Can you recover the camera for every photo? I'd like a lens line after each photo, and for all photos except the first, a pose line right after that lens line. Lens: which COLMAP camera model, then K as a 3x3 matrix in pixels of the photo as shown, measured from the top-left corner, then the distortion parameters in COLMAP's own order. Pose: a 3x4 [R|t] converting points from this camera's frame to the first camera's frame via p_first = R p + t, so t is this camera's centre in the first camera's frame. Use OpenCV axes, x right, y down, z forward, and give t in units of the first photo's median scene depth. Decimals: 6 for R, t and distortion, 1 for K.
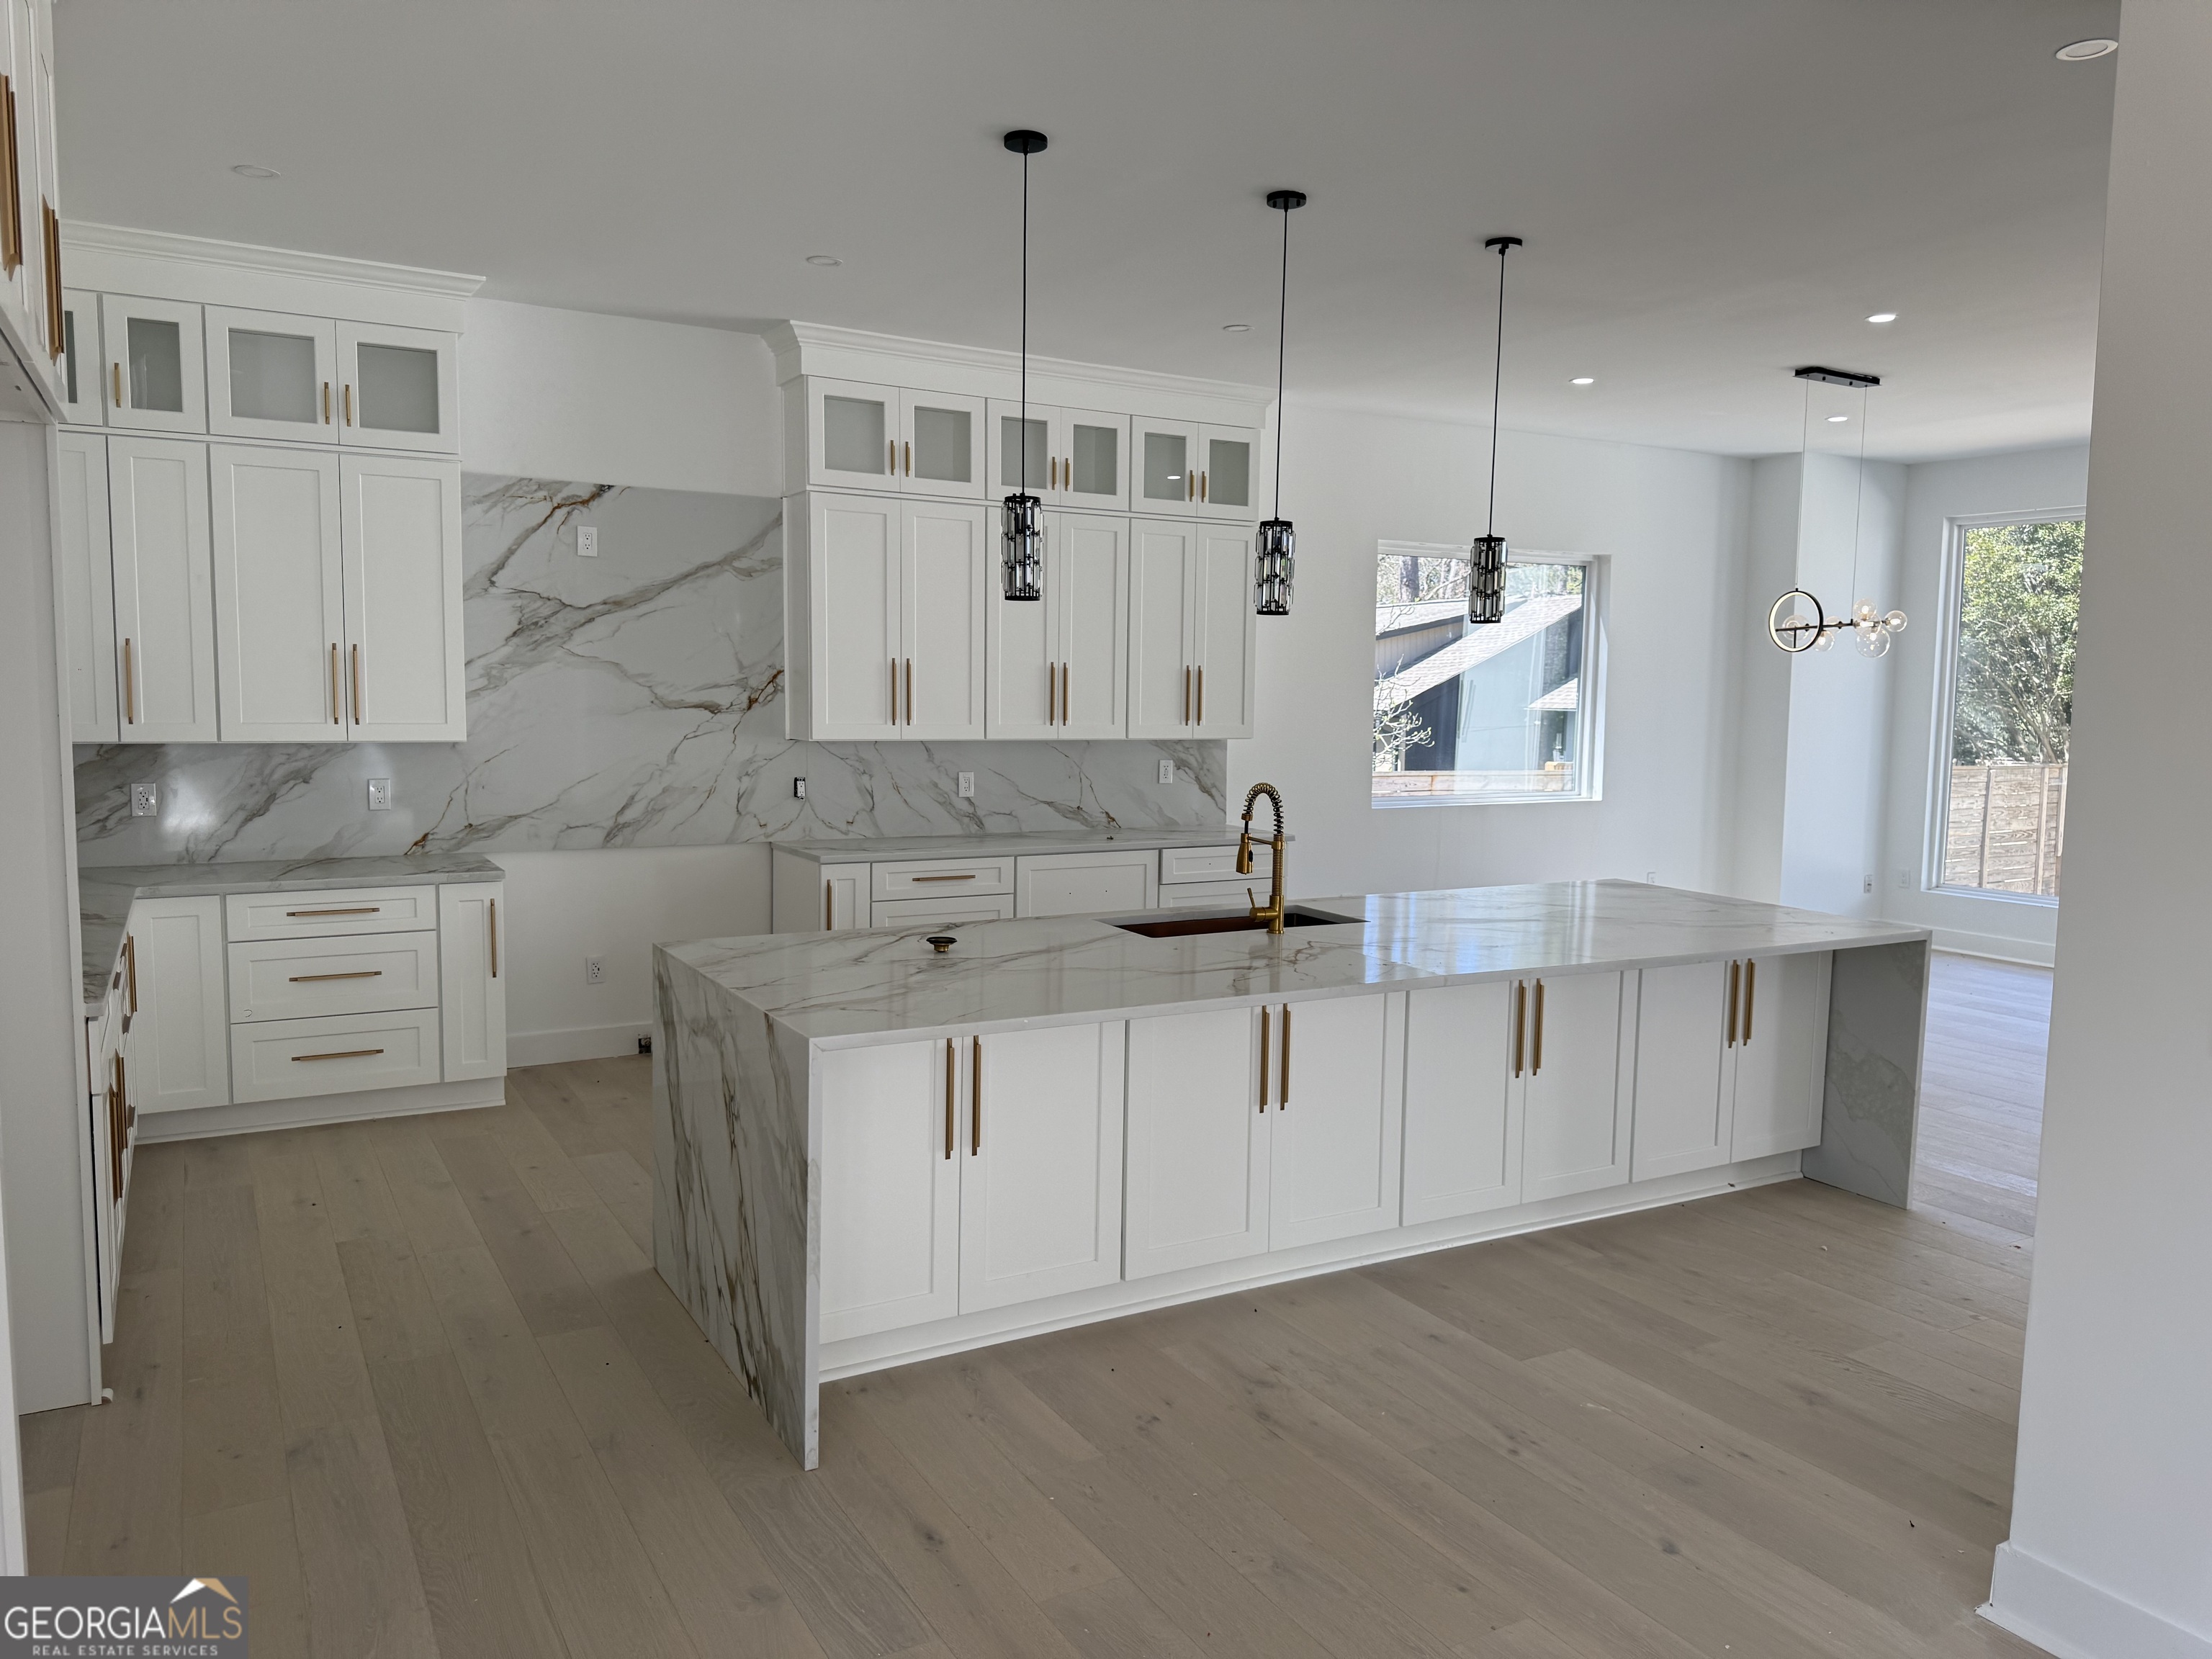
lens RADIAL K [[1564.8, 0, 1108.3], [0, 1564.8, 840.7], [0, 0, 1]] dist [0.079412, -0.110258]
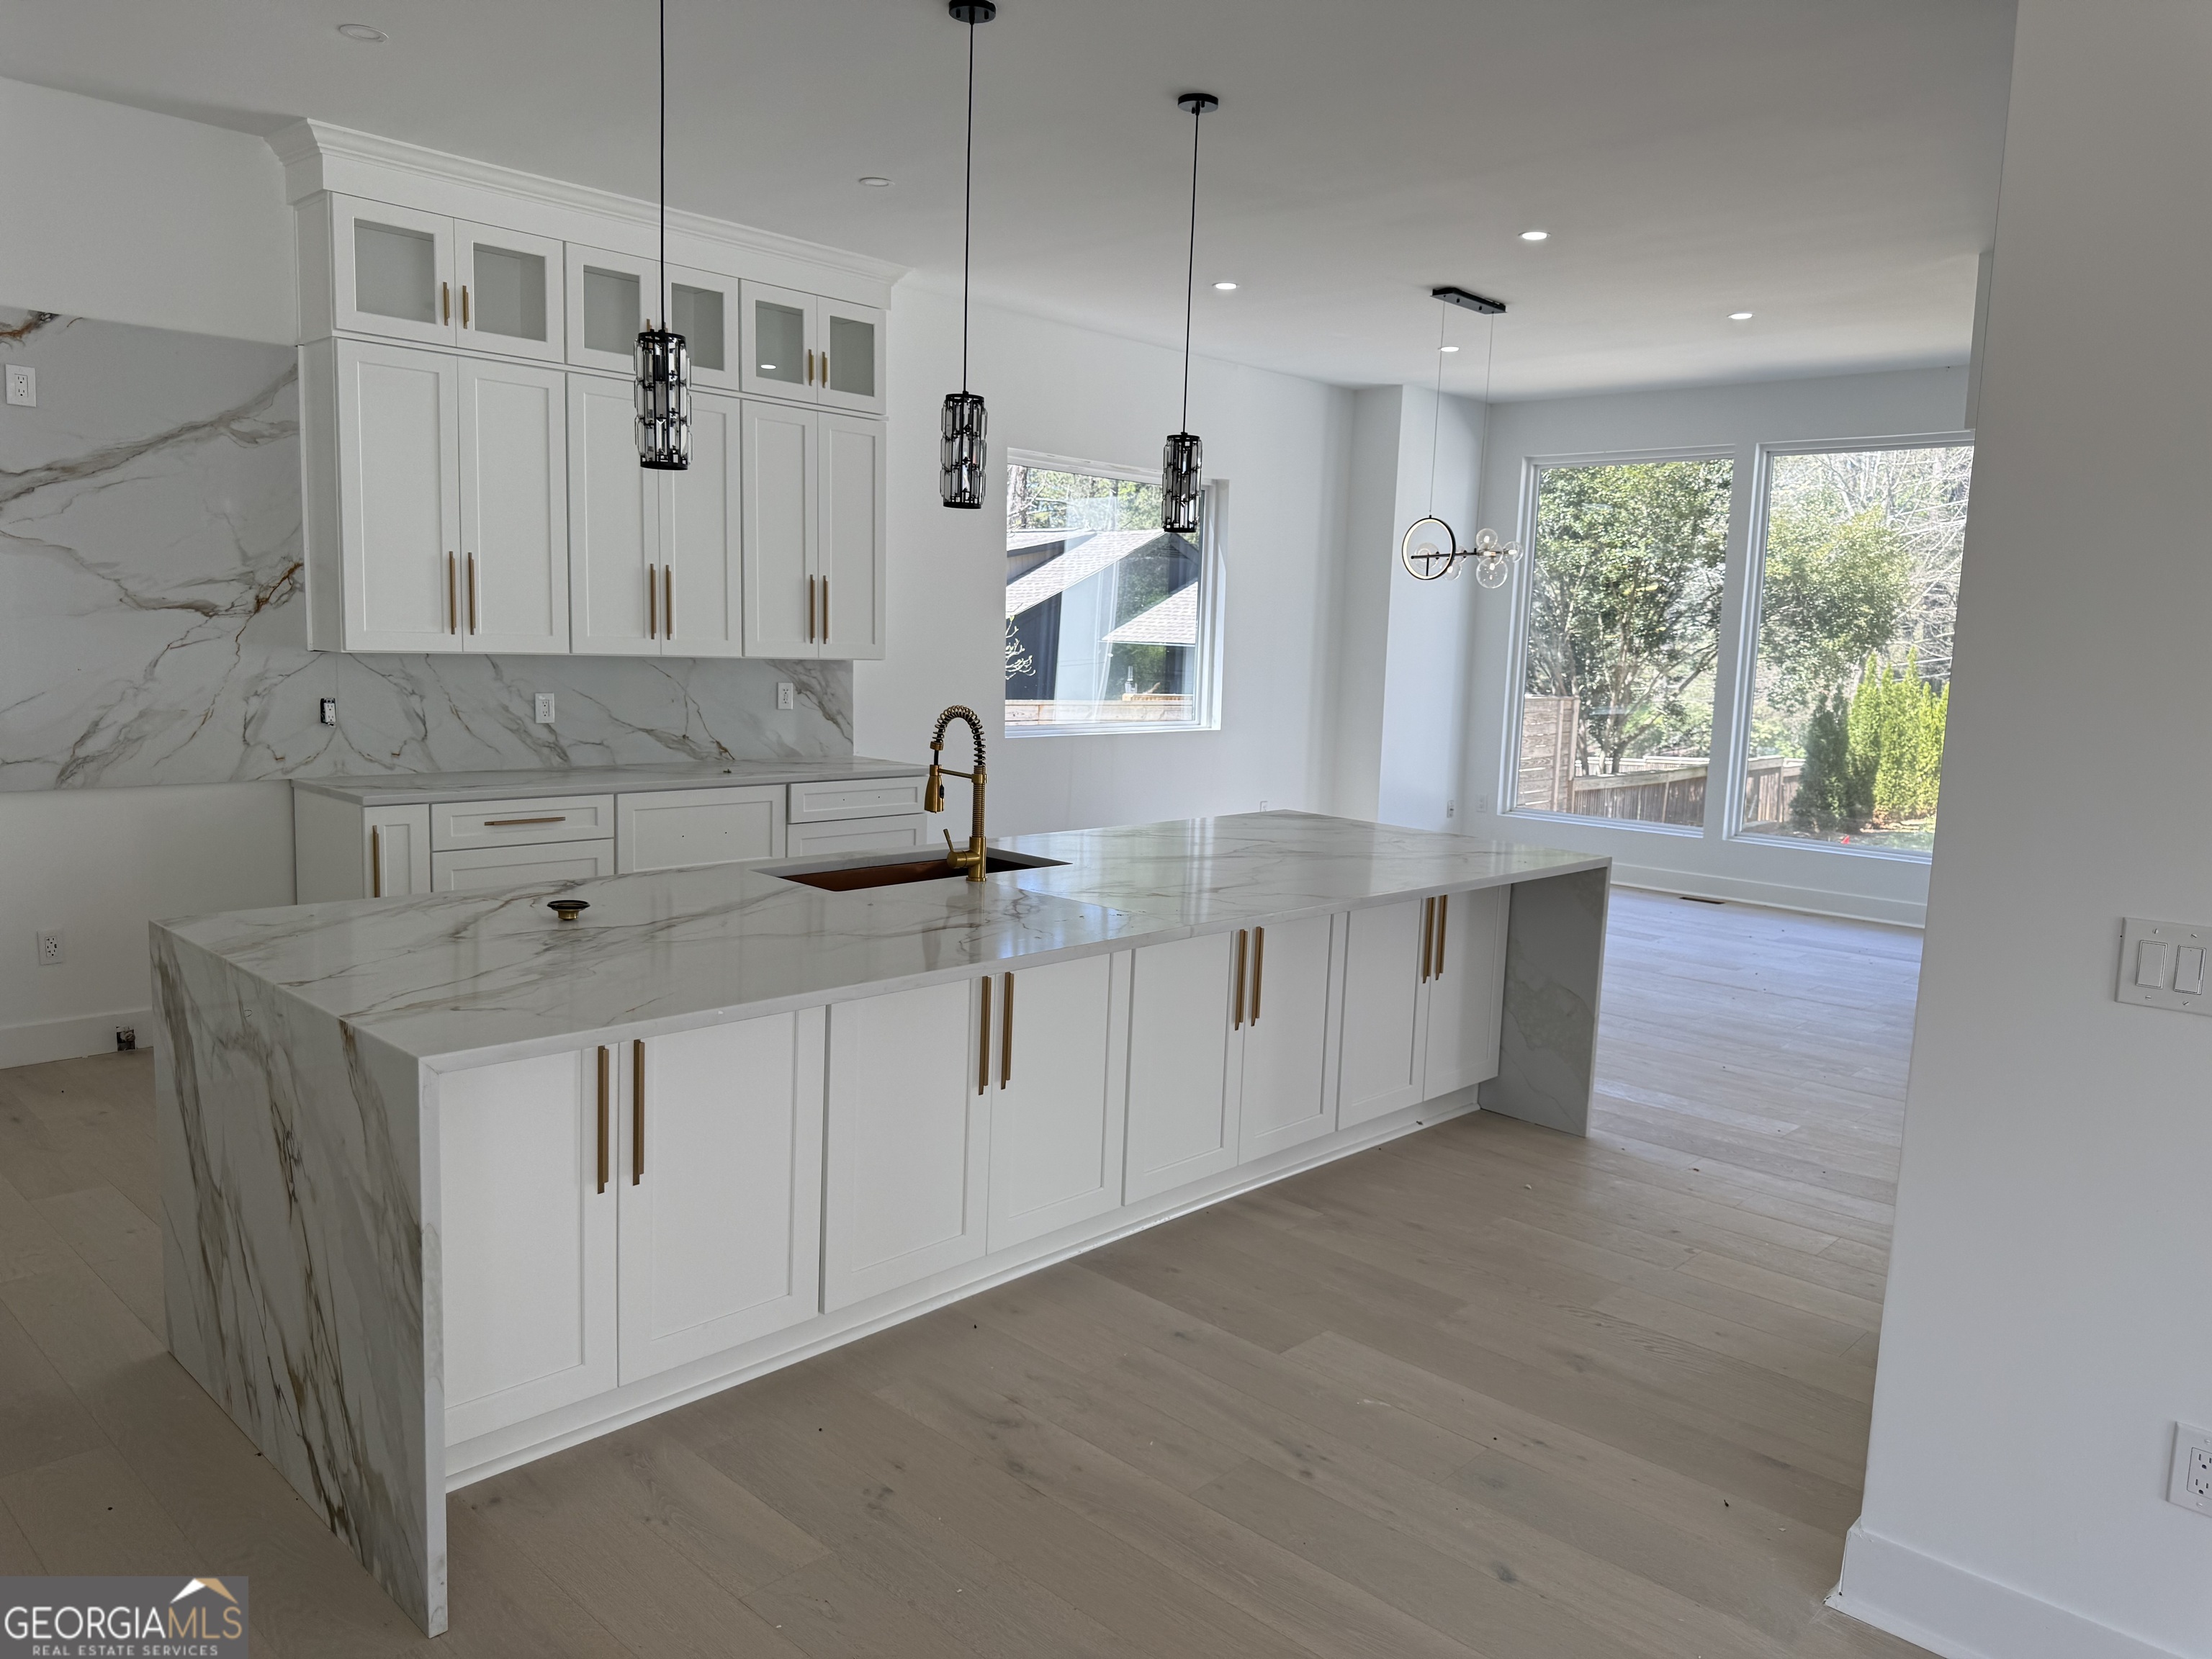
lens RADIAL K [[1564.8, 0, 1120.8], [0, 1564.8, 840.2], [0, 0, 1]] dist [0.079412, -0.110258]
pose [[0.958595, -0.021040, 0.283995, -0.054258], [0.008607, 0.998952, 0.044956, -0.001191], [-0.284643, -0.040650, 0.957771, 0.139358]]
